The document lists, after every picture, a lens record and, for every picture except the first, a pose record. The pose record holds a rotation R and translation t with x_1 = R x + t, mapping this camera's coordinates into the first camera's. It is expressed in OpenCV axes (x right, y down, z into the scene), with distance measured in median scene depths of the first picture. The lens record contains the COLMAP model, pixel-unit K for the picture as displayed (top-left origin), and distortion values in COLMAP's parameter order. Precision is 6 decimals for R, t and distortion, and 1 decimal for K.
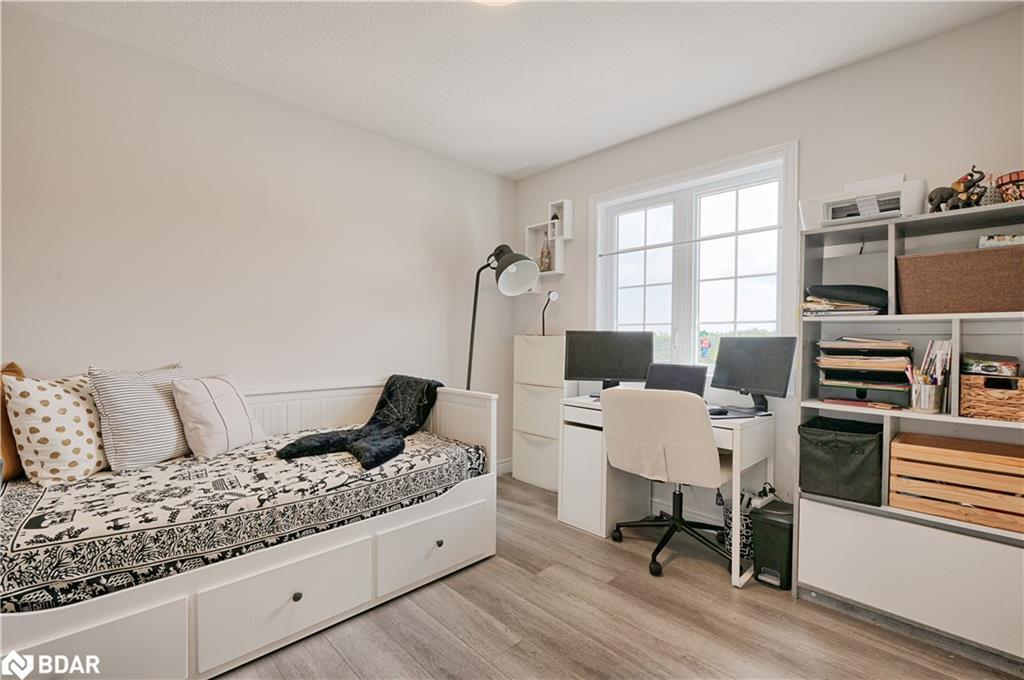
lens RADIAL K [[452.9, 0, 510.2], [0, 452.9, 338.3], [0, 0, 1]] dist [-0.009938, -0.000854]
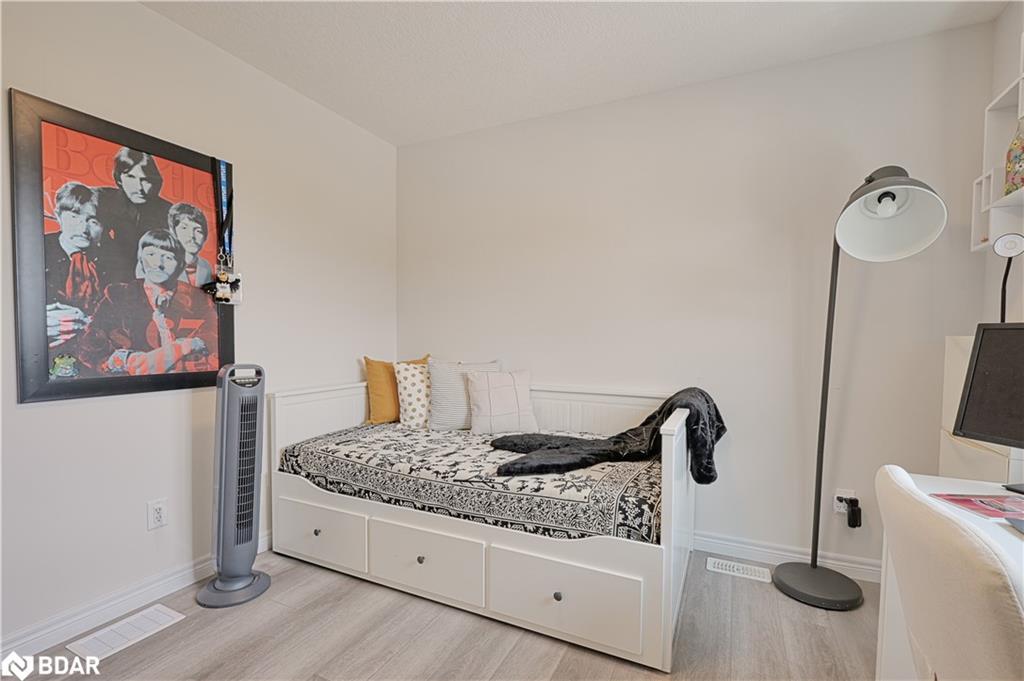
lens RADIAL K [[452.9, 0, 501.5], [0, 452.9, 359.8], [0, 0, 1]] dist [-0.009938, -0.000854]
pose [[0.339446, 0.038951, -0.939819, 0.612200], [-0.004018, 0.999193, 0.039960, 0.008228], [0.940617, -0.009788, 0.339329, 0.727029]]
